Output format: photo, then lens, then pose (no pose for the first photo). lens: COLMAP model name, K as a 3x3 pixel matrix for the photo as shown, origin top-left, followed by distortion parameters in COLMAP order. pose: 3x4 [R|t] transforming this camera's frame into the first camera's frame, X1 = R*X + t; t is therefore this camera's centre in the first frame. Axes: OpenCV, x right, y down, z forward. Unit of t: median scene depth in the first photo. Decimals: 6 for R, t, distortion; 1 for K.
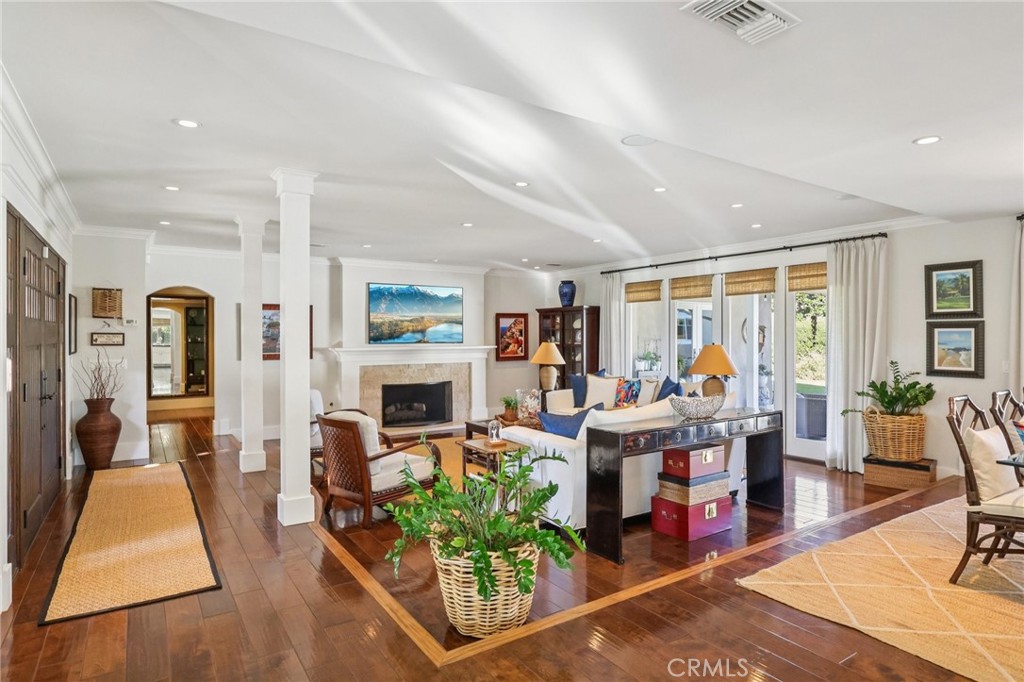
lens RADIAL K [[574.5, 0, 512.0], [0, 574.5, 341.0], [0, 0, 1]] dist [-0.005555, -0.001698]
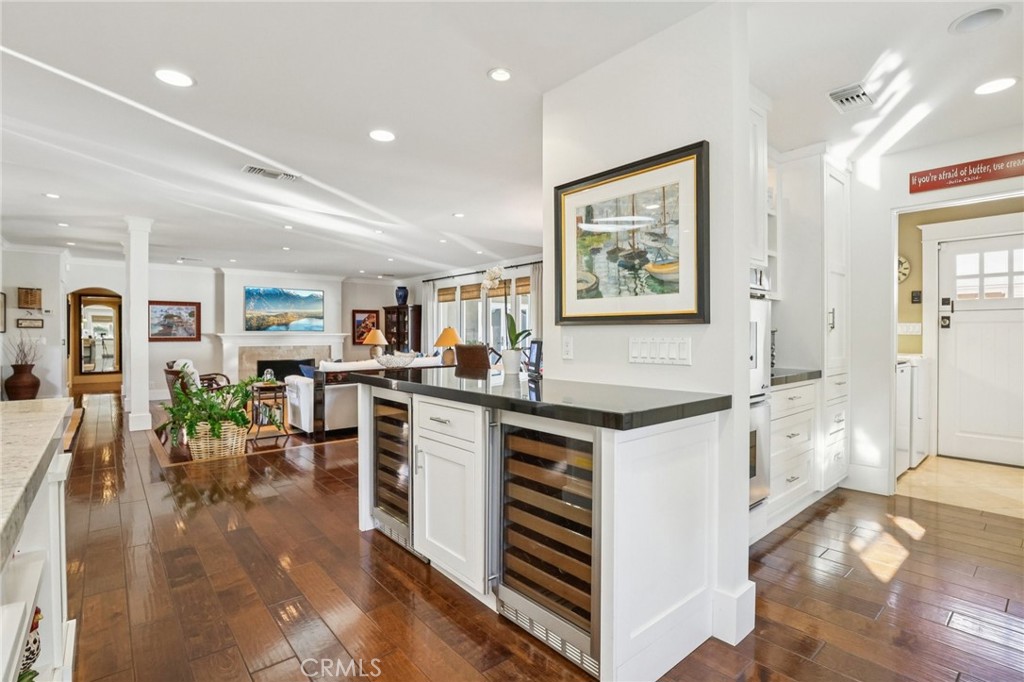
lens RADIAL K [[490.1, 0, 514.6], [0, 490.1, 337.0], [0, 0, 1]] dist [-0.037461, 0.008324]
pose [[0.992042, 0.000907, 0.125904, 0.259819], [-0.000325, 0.999989, -0.004643, 0.026673], [-0.125906, 0.004565, 0.992032, -0.249113]]
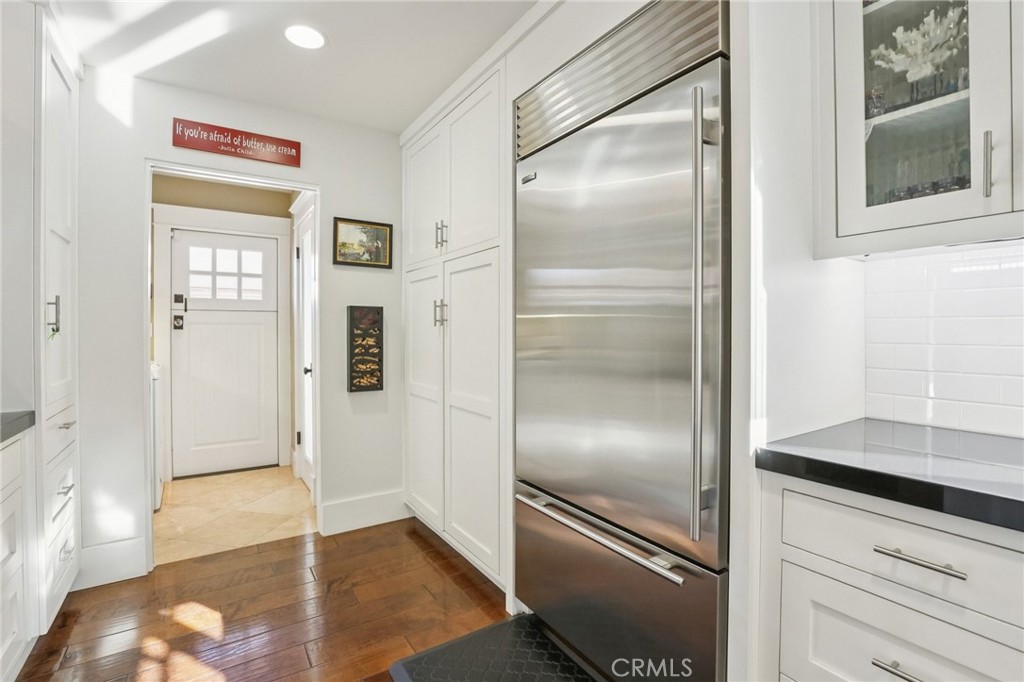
lens RADIAL K [[470.1, 0, 510.2], [0, 470.1, 334.9], [0, 0, 1]] dist [-0.032146, 0.001492]
pose [[-0.002016, -0.005498, 0.999983, 0.358071], [0.008986, 0.999944, 0.005516, 0.019949], [-0.999958, 0.008997, -0.001966, -0.098884]]
